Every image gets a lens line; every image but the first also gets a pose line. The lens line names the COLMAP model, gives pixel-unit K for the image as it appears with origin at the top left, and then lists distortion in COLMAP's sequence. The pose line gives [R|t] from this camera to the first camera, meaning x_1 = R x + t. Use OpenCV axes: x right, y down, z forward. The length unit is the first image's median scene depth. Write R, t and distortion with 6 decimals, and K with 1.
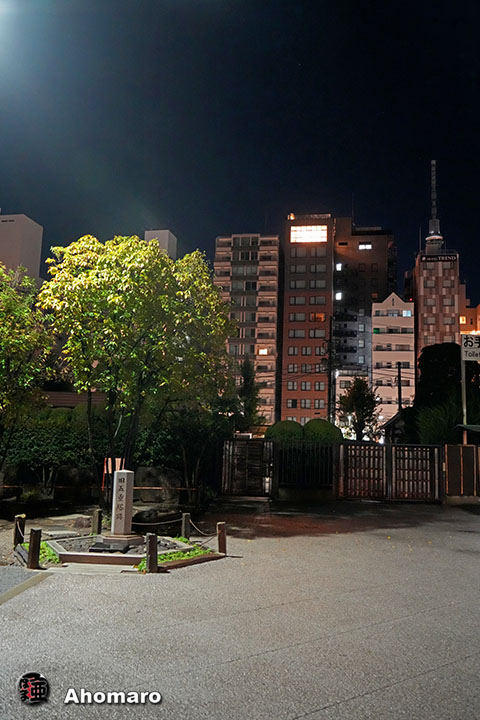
lens RADIAL K [[647.9, 0, 240.0], [0, 647.9, 360.0], [0, 0, 1]] dist [0.000826, 0.001174]
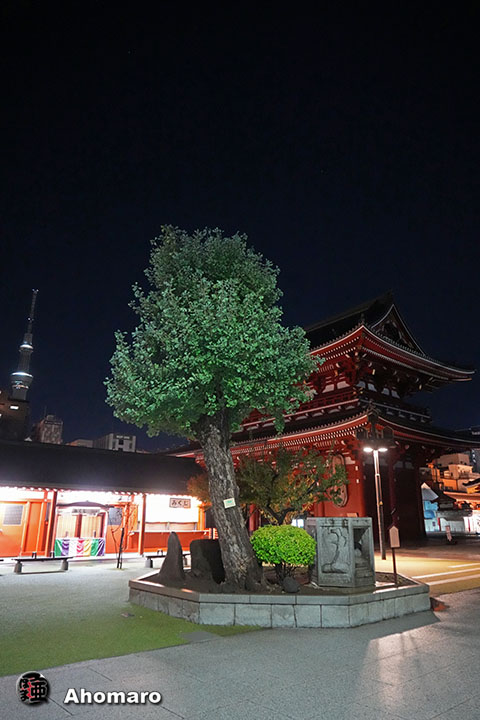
lens RADIAL K [[479.7, 0, 240.0], [0, 479.7, 360.0], [0, 0, 1]] dist [-0.061835, 0.000831]
pose [[0.736926, 0.194753, 0.647311, -0.270914], [-0.078859, 0.975828, -0.203816, -0.085013], [-0.671358, 0.099151, 0.734471, -0.537333]]
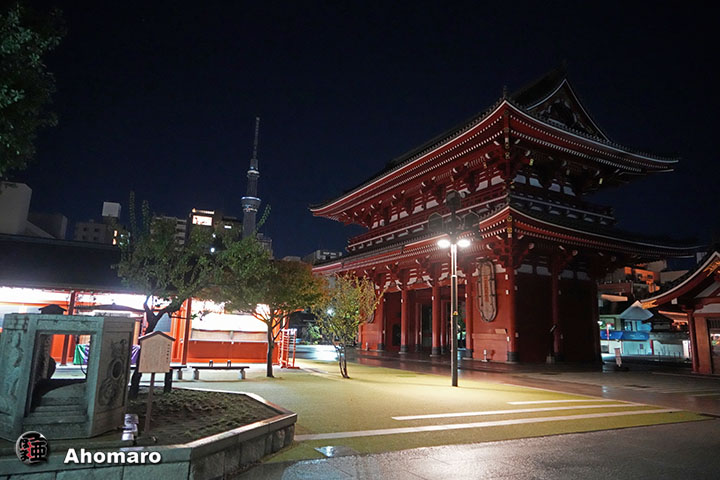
lens RADIAL K [[477.6, 0, 360.0], [0, 477.6, 240.0], [0, 0, 1]] dist [-0.040865, 0.038826]
pose [[0.860457, 0.100739, 0.499466, -0.207948], [-0.081154, 0.994843, -0.060845, -0.083433], [-0.503019, 0.011820, 0.864194, -0.539360]]
